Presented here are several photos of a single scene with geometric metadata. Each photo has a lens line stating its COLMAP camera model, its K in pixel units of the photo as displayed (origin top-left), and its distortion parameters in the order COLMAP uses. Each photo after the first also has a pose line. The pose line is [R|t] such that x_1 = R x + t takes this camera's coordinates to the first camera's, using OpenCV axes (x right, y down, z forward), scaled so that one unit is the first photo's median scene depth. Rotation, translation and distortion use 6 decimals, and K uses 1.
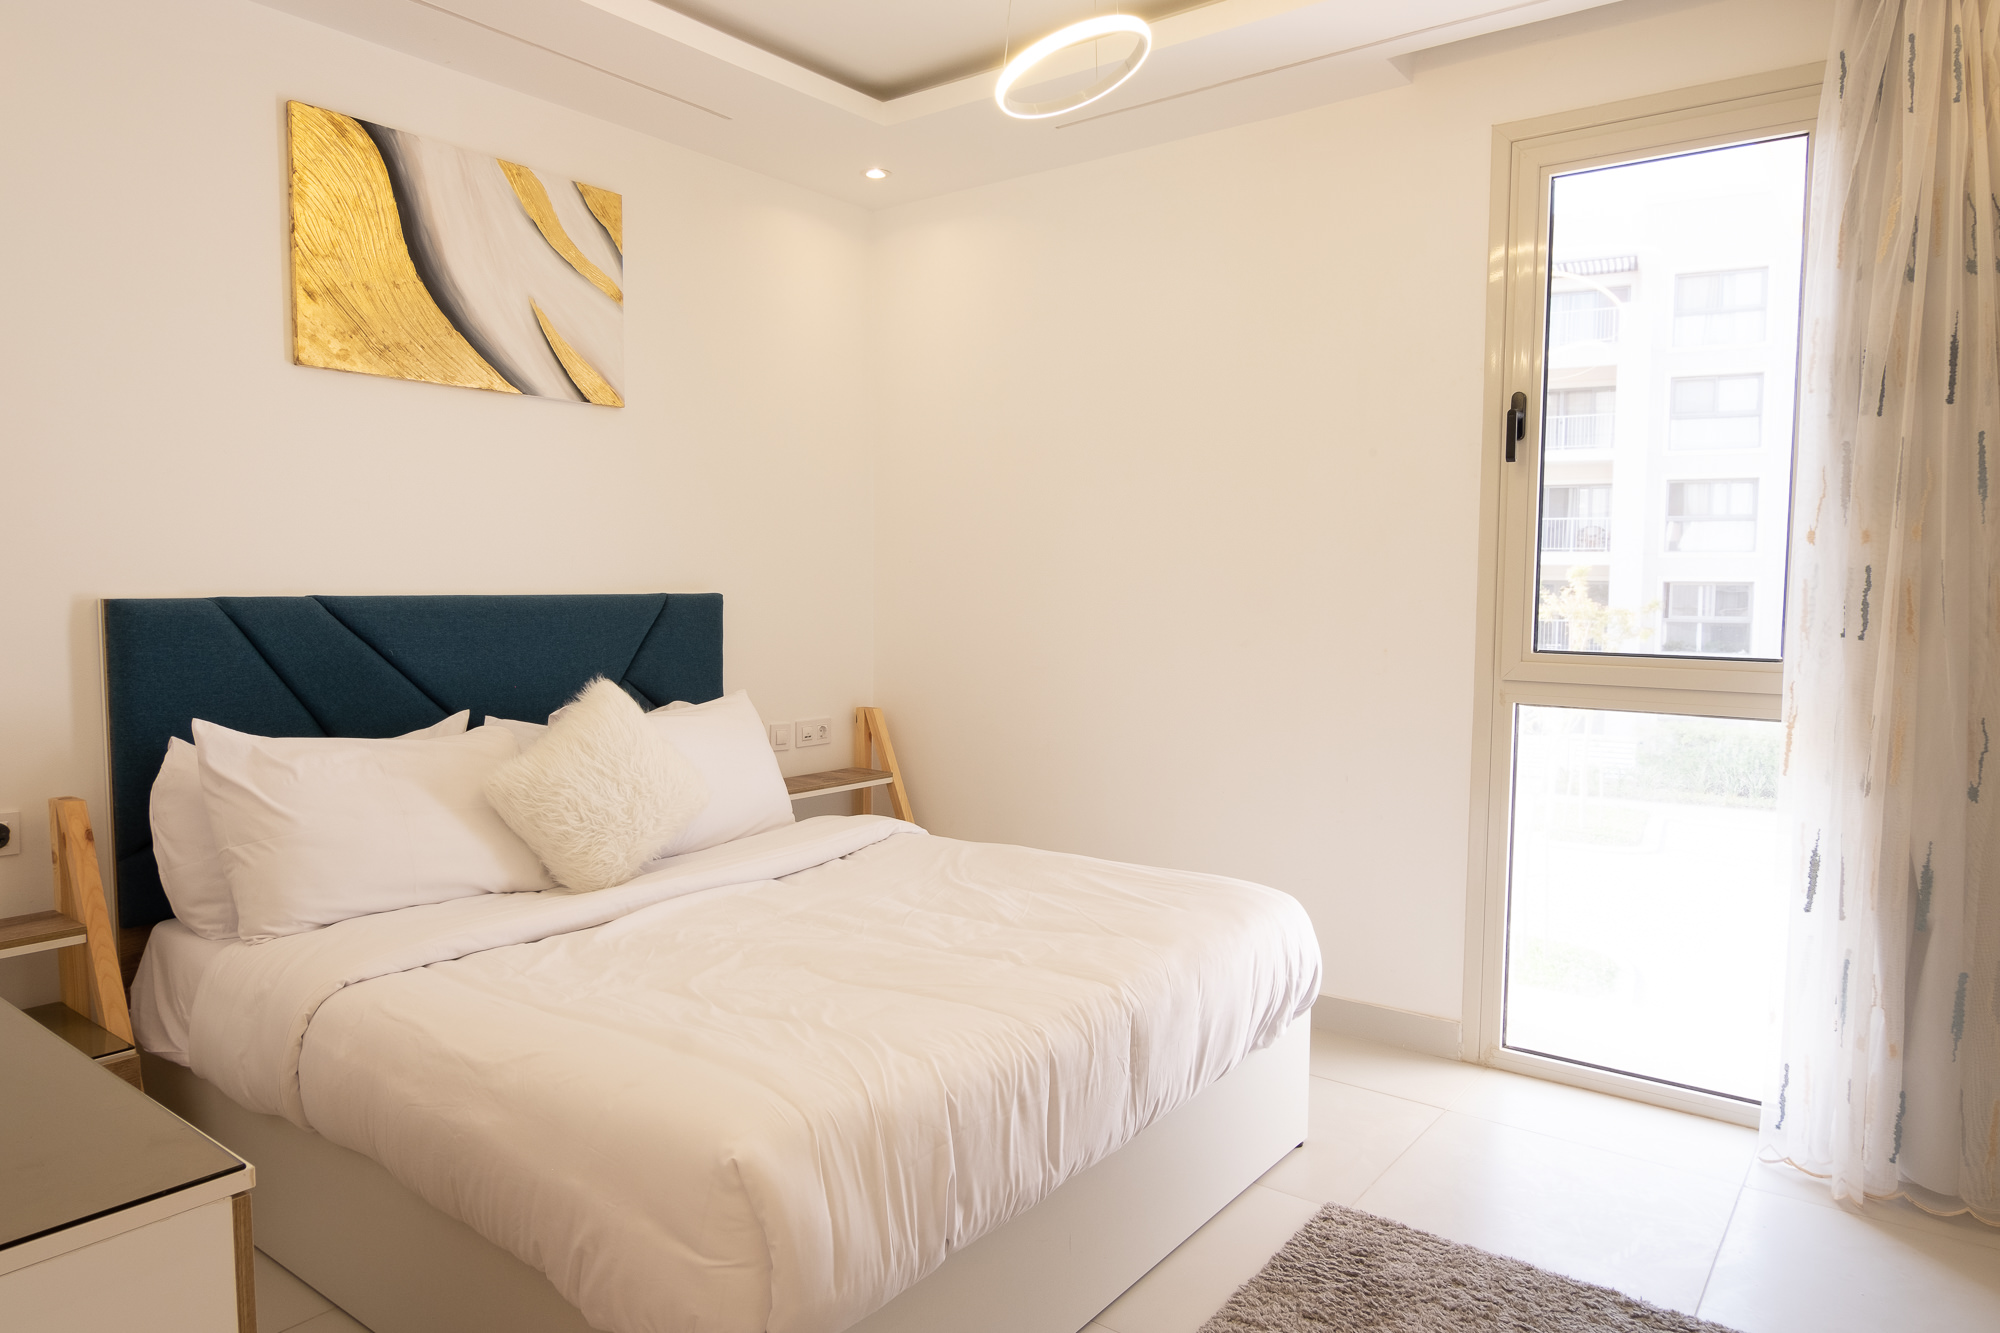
lens RADIAL K [[1257.5, 0, 1005.5], [0, 1257.5, 667.9], [0, 0, 1]] dist [-0.007589, 0.002607]
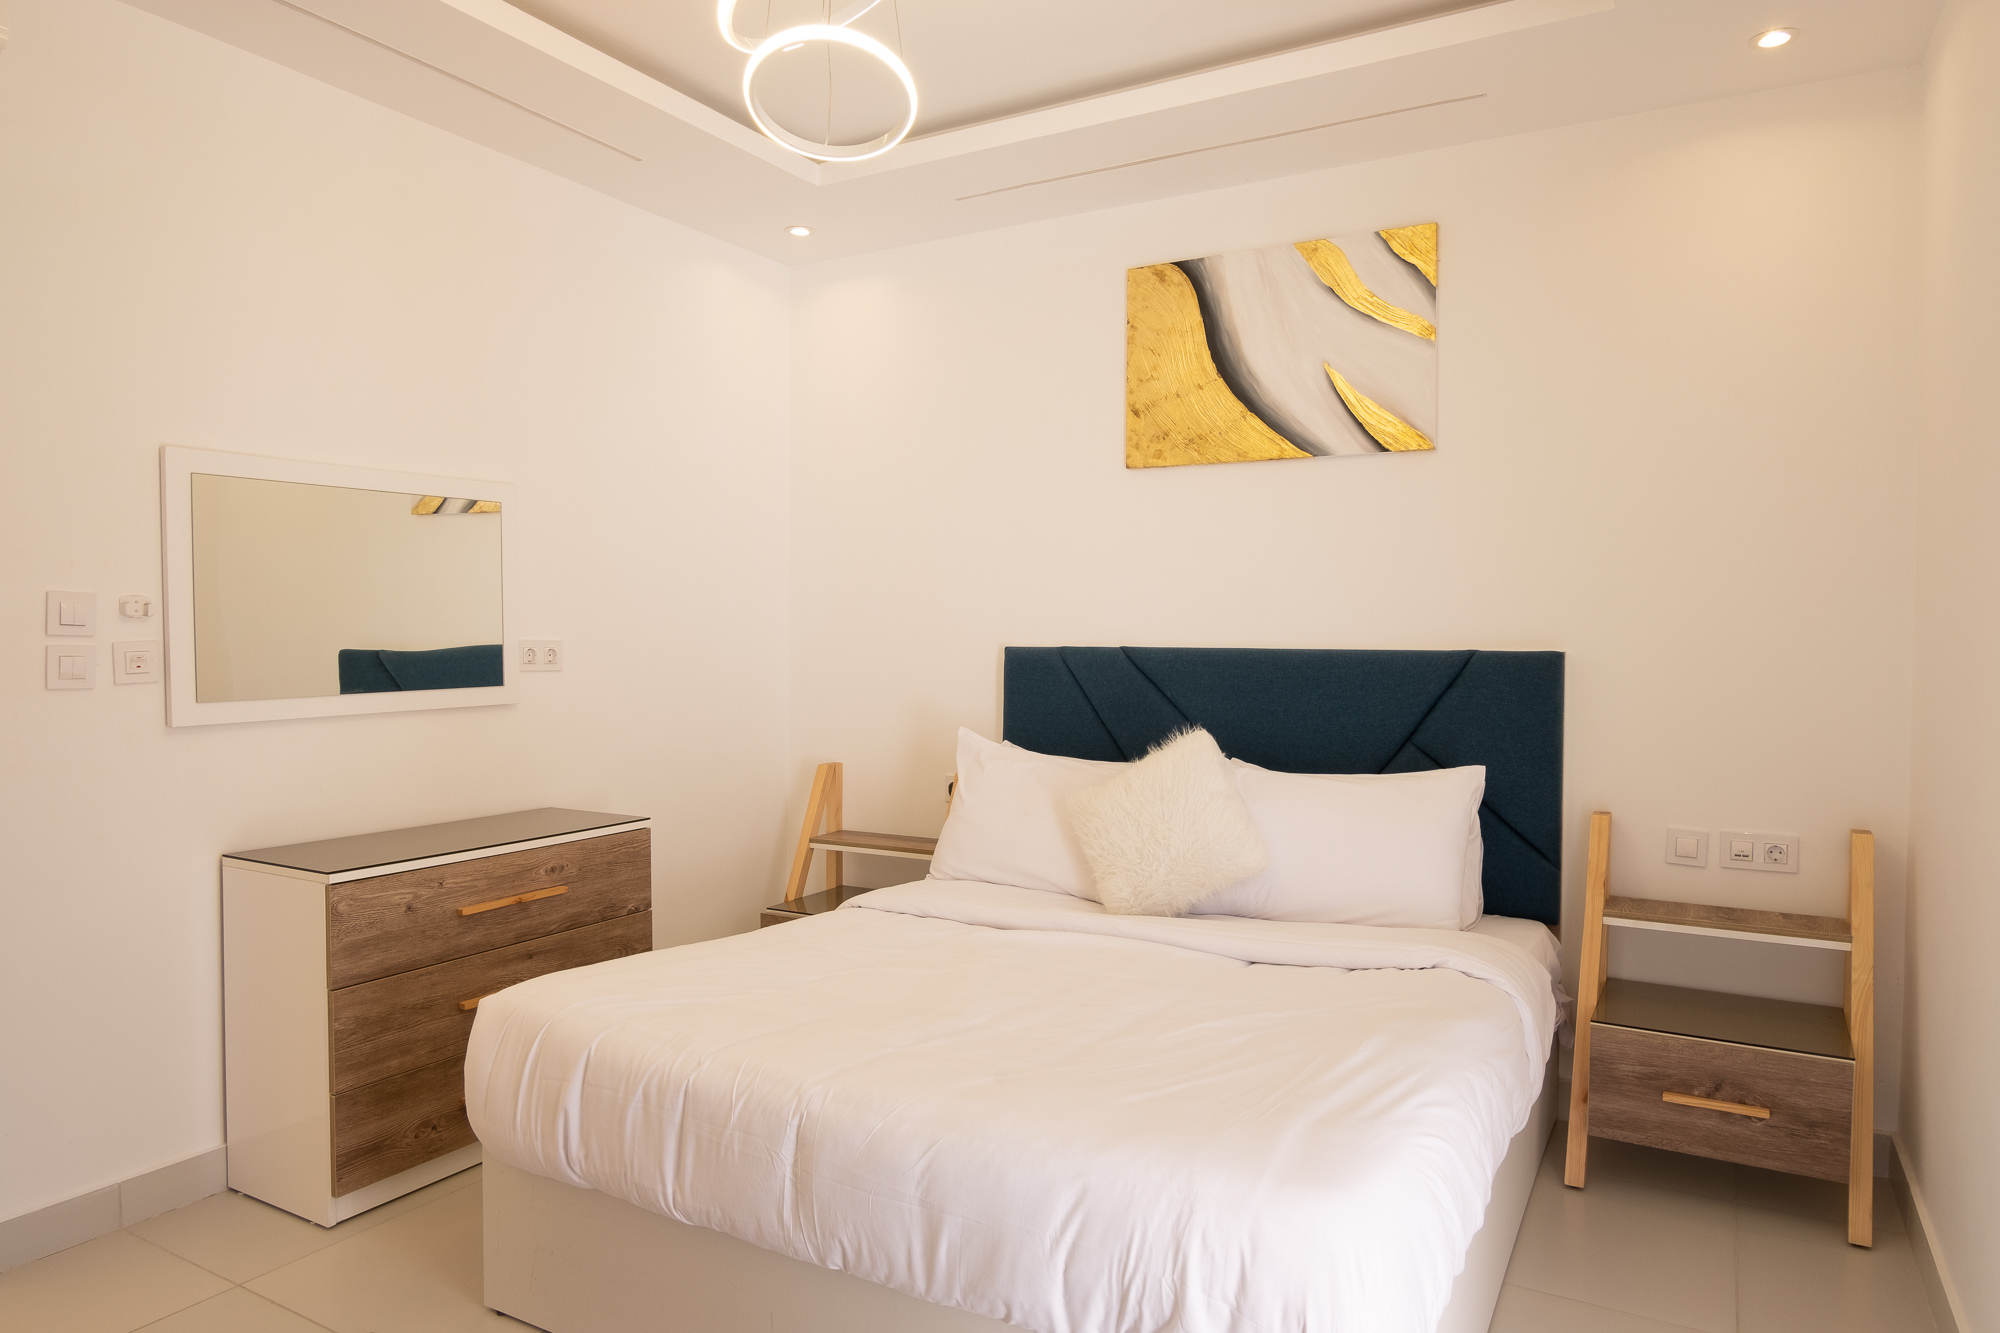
lens RADIAL K [[1257.5, 0, 1005.5], [0, 1257.5, 667.9], [0, 0, 1]] dist [-0.007589, 0.002607]
pose [[0.127002, 0.030448, -0.991435, 0.659464], [-0.070336, 0.997289, 0.021617, -0.050270], [0.989406, 0.066988, 0.128800, 0.659088]]
